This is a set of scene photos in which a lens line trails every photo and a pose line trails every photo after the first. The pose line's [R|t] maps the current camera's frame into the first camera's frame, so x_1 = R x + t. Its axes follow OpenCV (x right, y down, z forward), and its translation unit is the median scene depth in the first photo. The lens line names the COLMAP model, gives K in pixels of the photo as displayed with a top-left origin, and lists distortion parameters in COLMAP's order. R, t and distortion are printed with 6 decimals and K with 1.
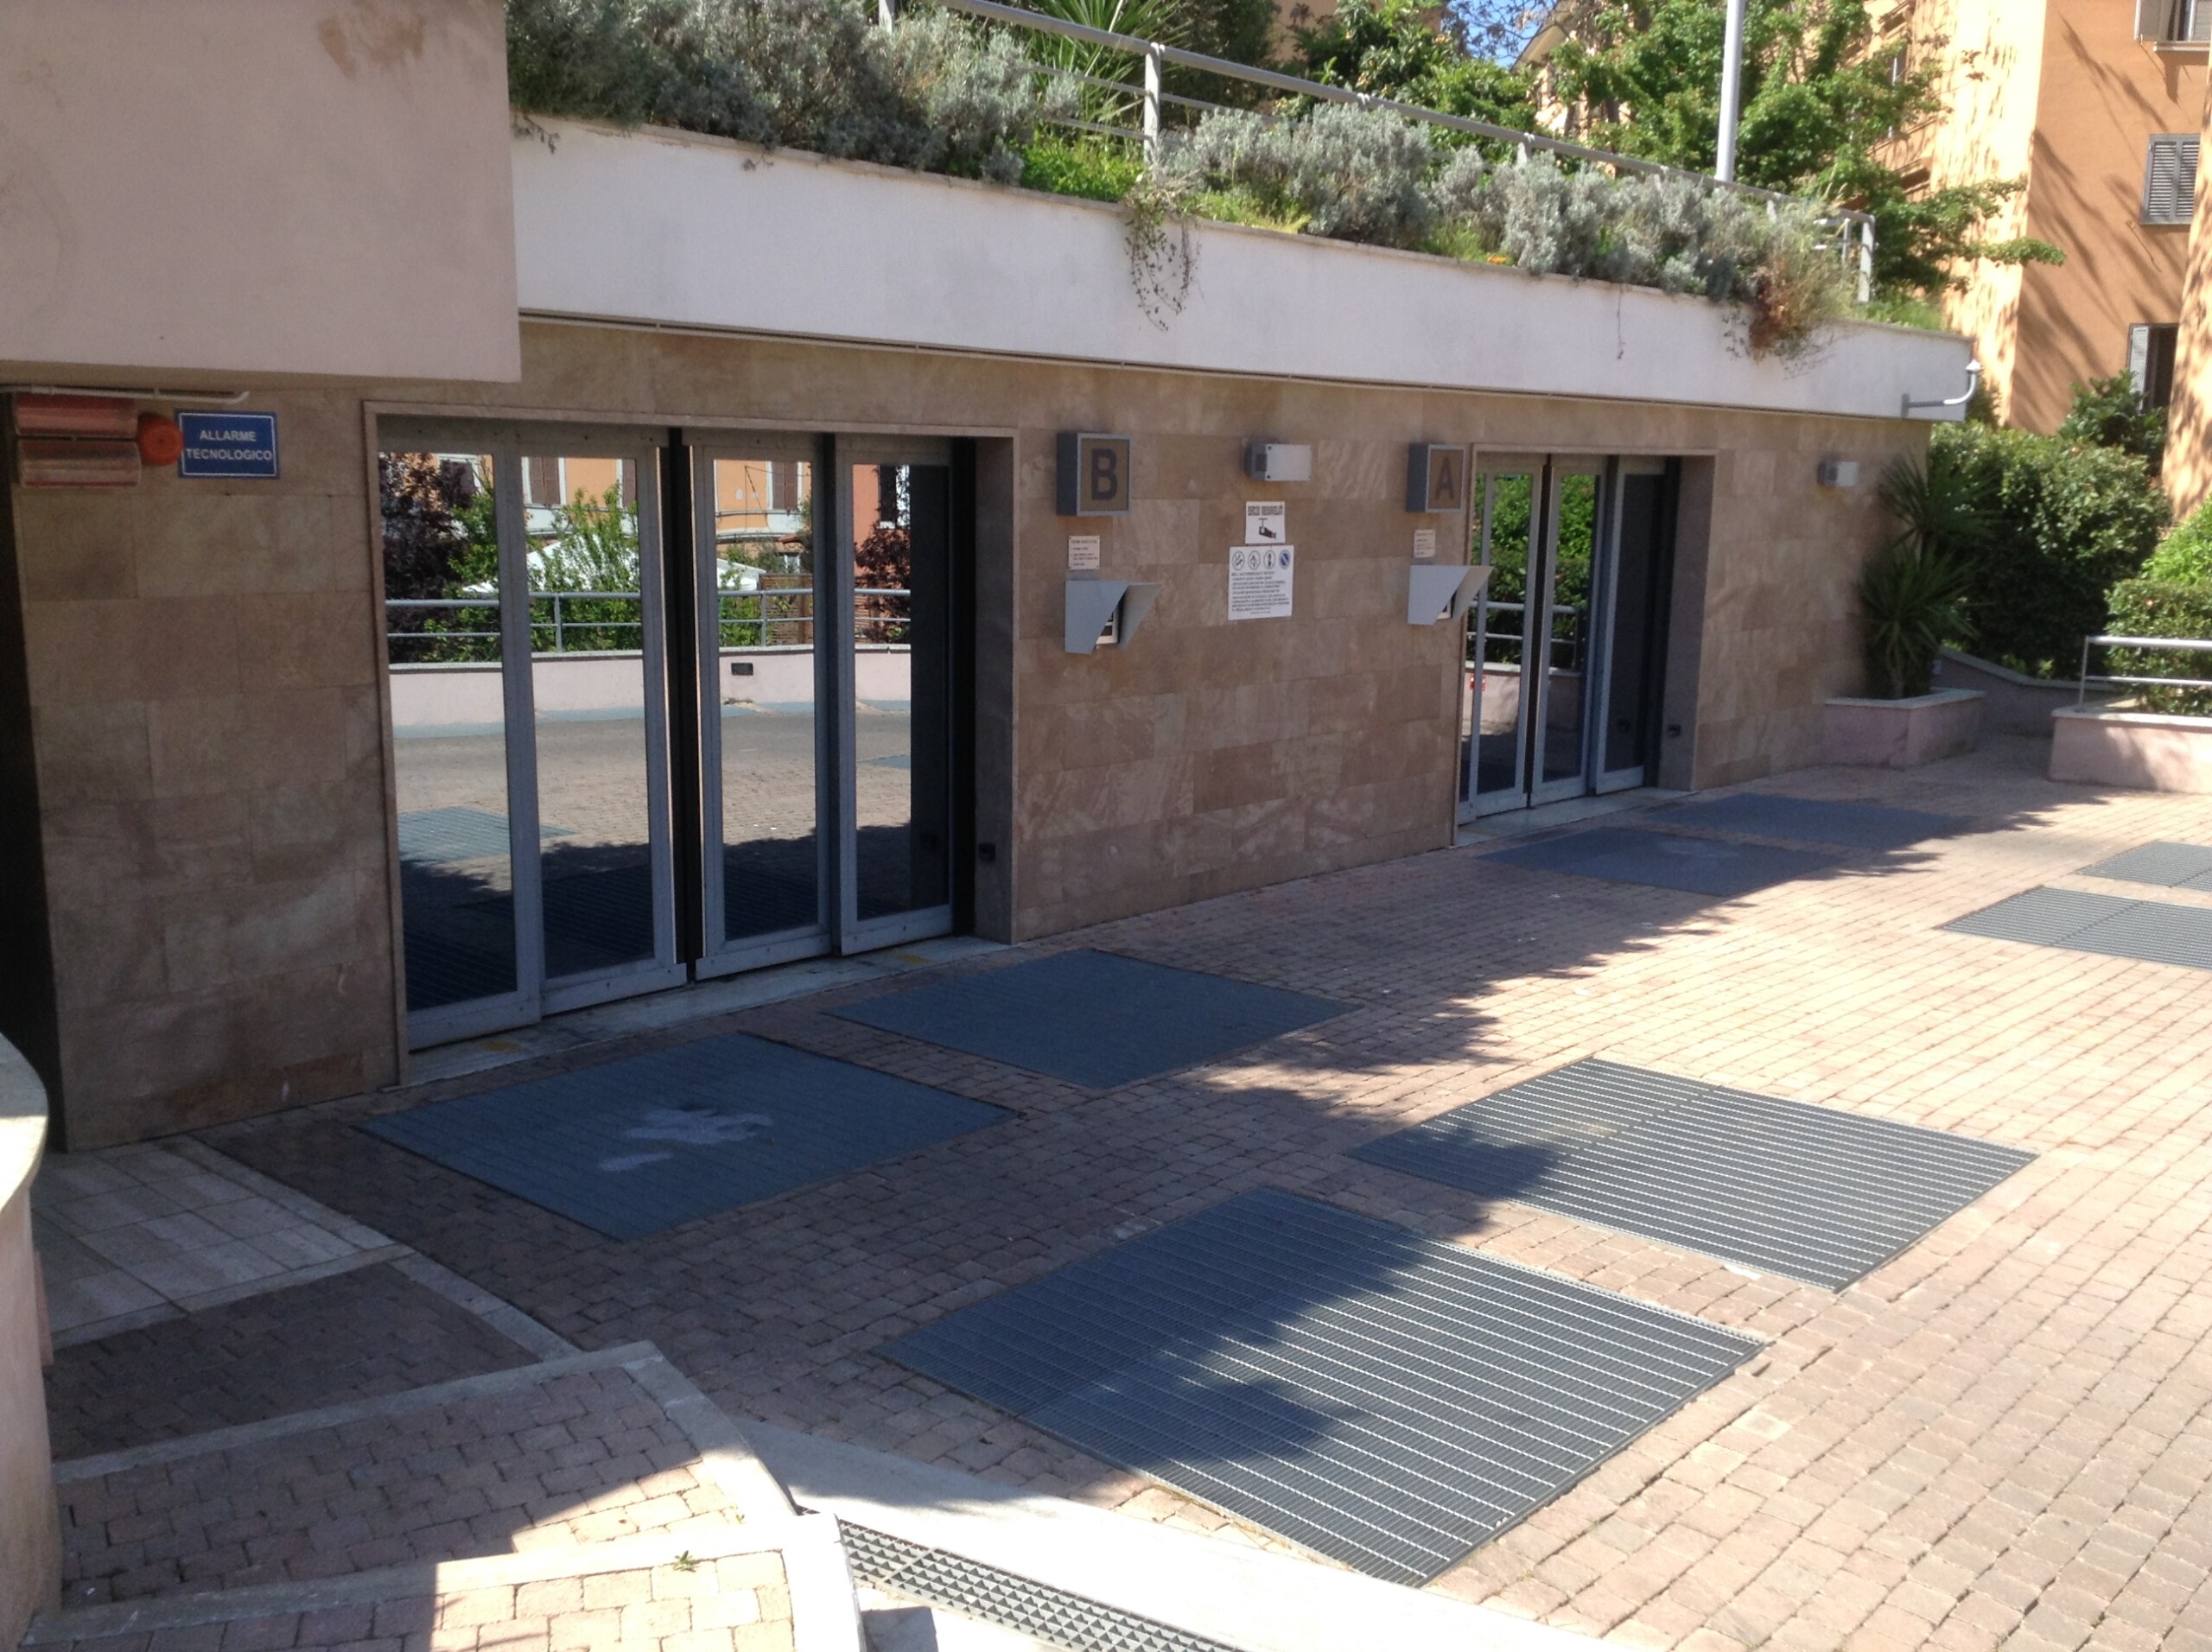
lens RADIAL K [[1909.8, 0, 1038.5], [0, 1909.8, 851.4], [0, 0, 1]] dist [0.098653, -0.110247]
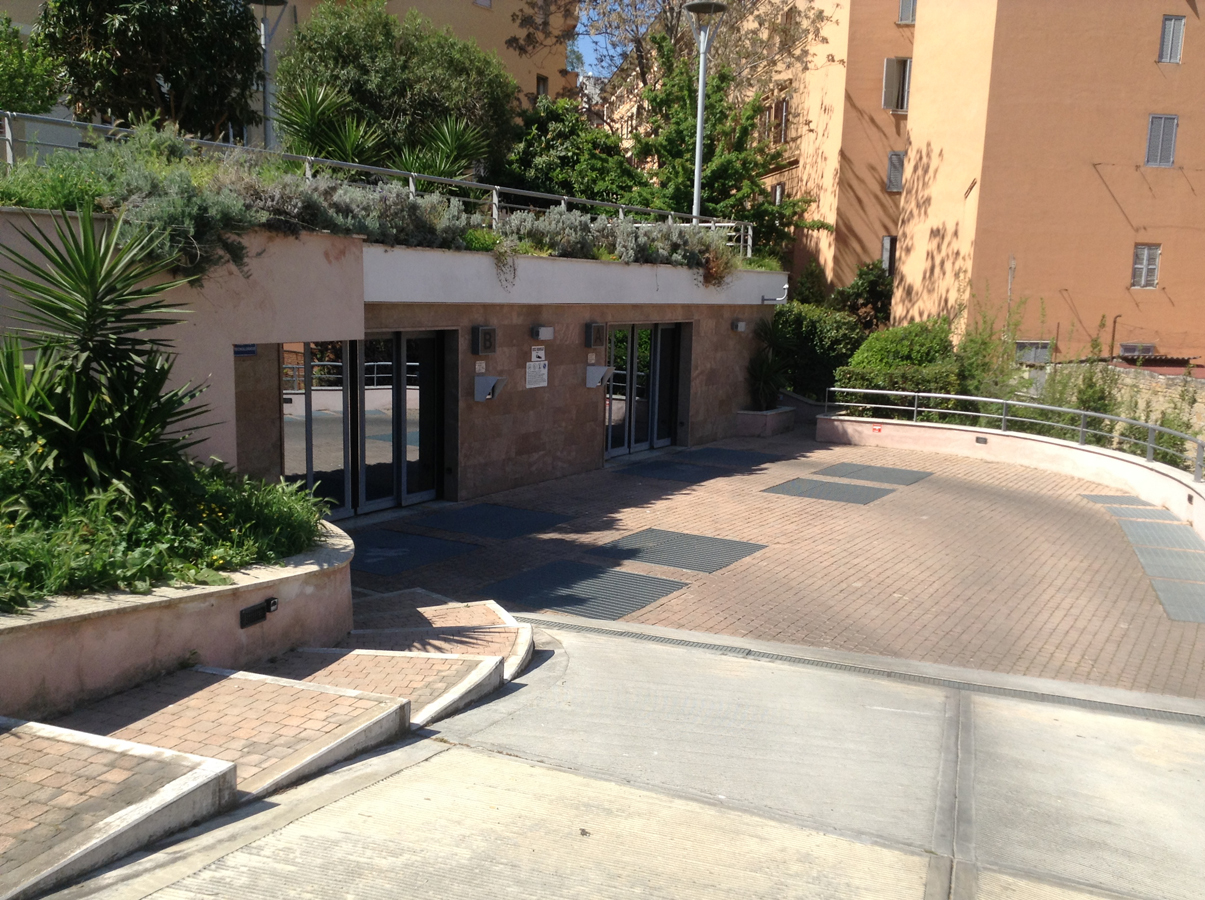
lens RADIAL K [[1040.4, 0, 565.8], [0, 1040.4, 463.8], [0, 0, 1]] dist [0.098653, -0.110247]
pose [[0.981654, -0.015378, 0.190048, -0.120241], [0.019037, 0.999667, -0.017442, 0.016792], [-0.189717, 0.020740, 0.981620, -0.453309]]
